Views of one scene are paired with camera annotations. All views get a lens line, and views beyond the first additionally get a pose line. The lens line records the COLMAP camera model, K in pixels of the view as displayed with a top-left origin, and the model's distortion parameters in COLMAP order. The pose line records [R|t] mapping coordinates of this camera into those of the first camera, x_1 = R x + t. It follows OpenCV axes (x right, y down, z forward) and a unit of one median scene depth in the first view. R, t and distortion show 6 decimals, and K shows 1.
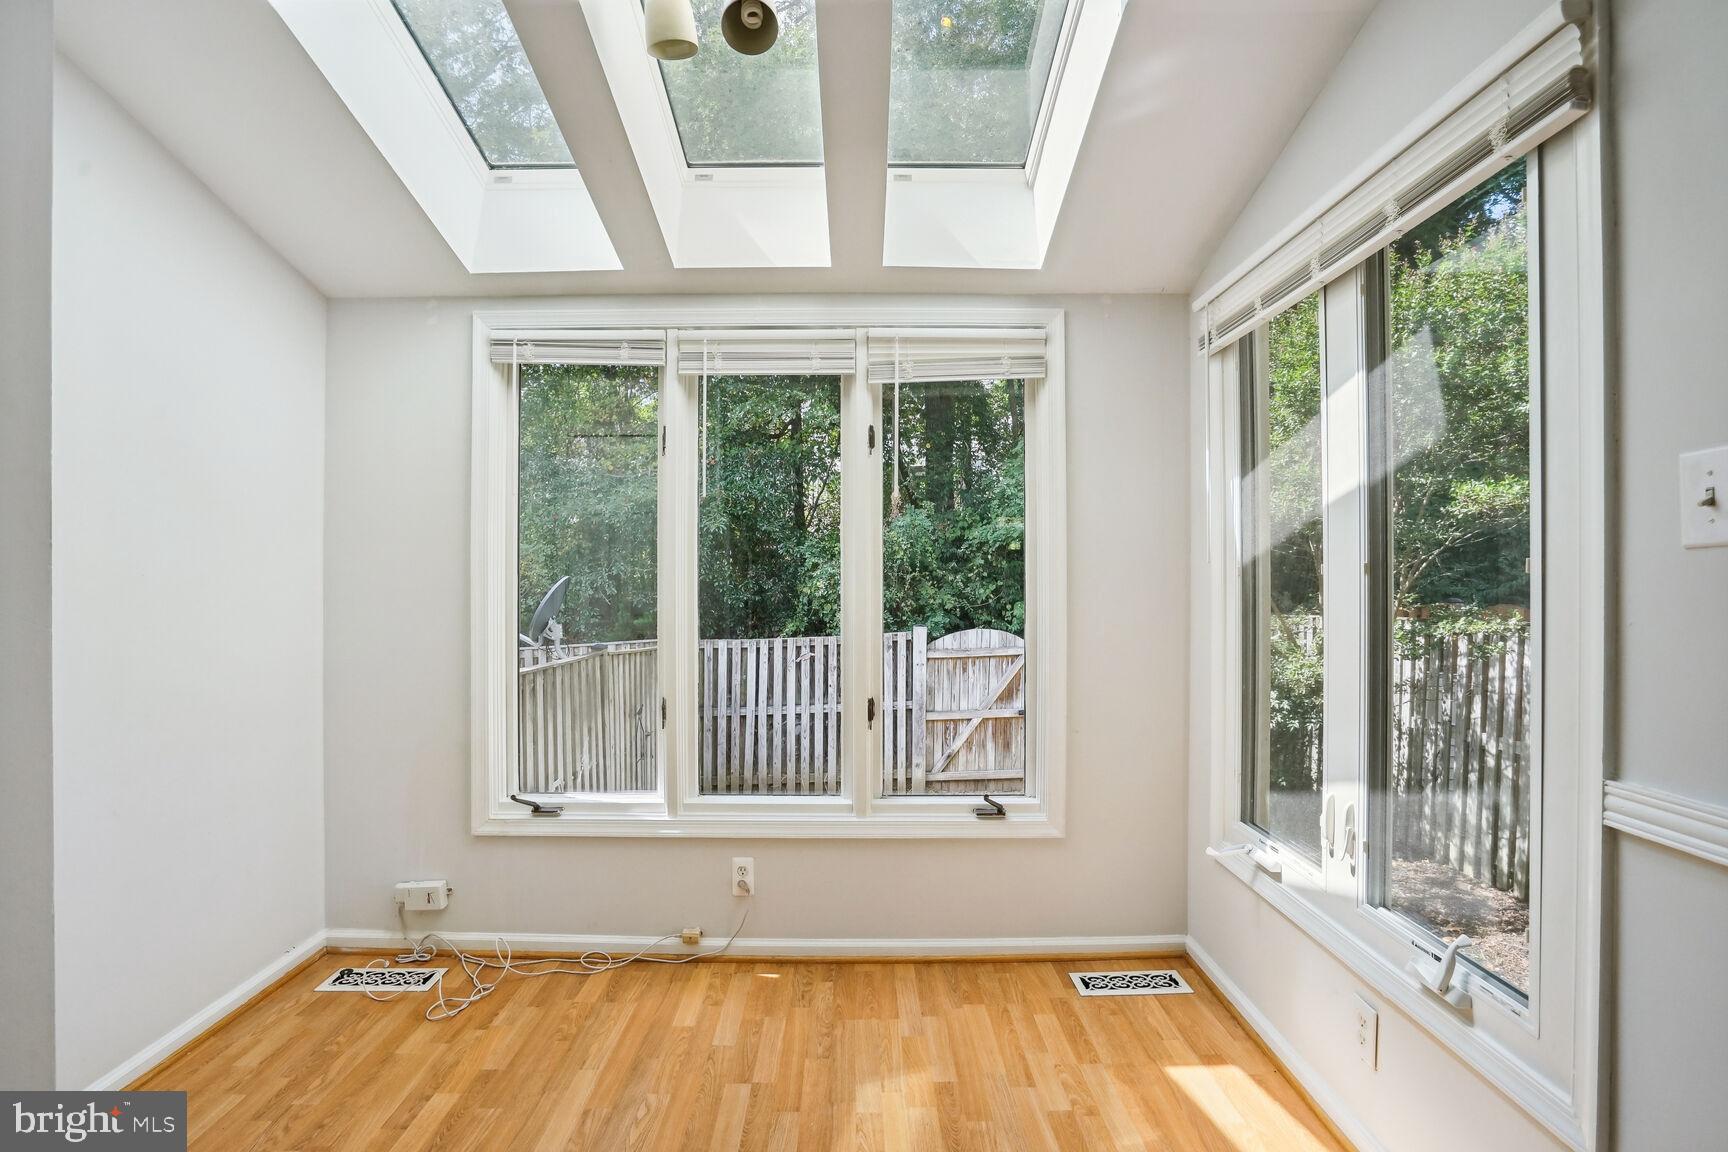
lens RADIAL K [[792.3, 0, 864.0], [0, 792.3, 576.0], [0, 0, 1]] dist [-0.065518, 0.024983]
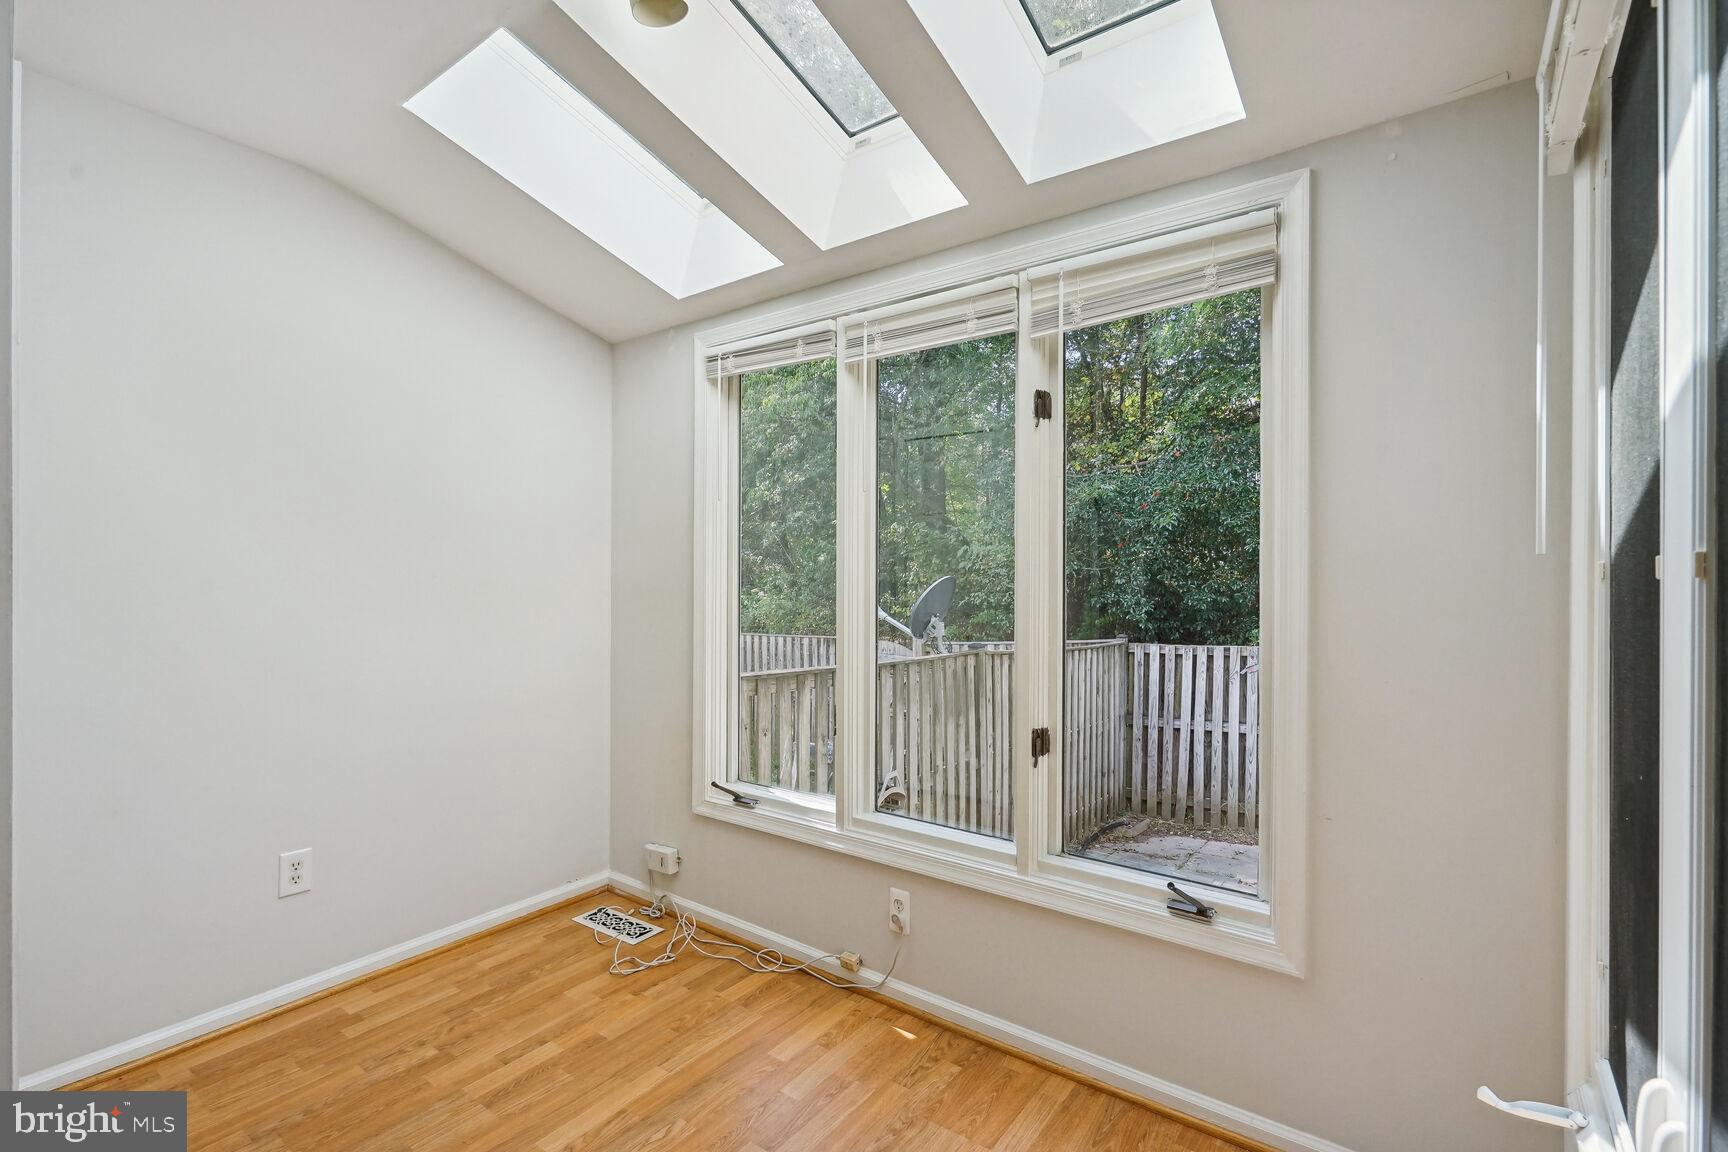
lens RADIAL K [[772.8, 0, 865.9], [0, 772.8, 582.1], [0, 0, 1]] dist [-0.004603, 0.000088]
pose [[0.806404, 0.006424, -0.591330, 0.334712], [-0.001088, 0.999955, 0.009379, -0.002709], [0.591364, -0.006920, 0.806375, 0.263251]]
